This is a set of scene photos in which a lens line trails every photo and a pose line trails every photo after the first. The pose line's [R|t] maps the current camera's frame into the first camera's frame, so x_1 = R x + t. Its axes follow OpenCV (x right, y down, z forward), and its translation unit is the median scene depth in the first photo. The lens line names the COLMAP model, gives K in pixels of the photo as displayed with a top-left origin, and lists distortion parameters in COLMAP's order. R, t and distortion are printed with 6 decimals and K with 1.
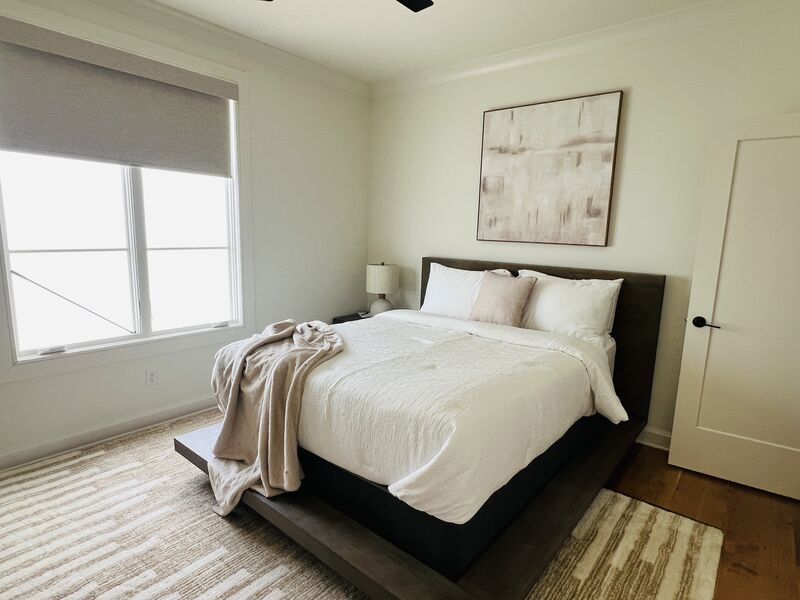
lens RADIAL K [[446.9, 0, 404.9], [0, 446.9, 303.4], [0, 0, 1]] dist [-0.012515, 0.000479]
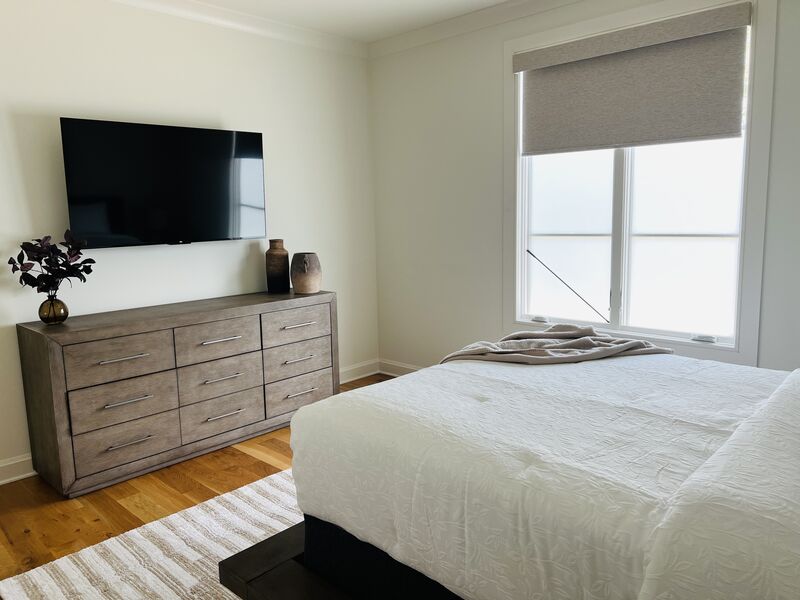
lens RADIAL K [[604.5, 0, 403.9], [0, 604.5, 297.2], [0, 0, 1]] dist [0.049386, -0.019894]
pose [[-0.069548, 0.114779, -0.990954, 0.732359], [-0.141746, 0.982143, 0.123706, -0.088814], [0.987457, 0.149067, -0.052037, 0.643384]]
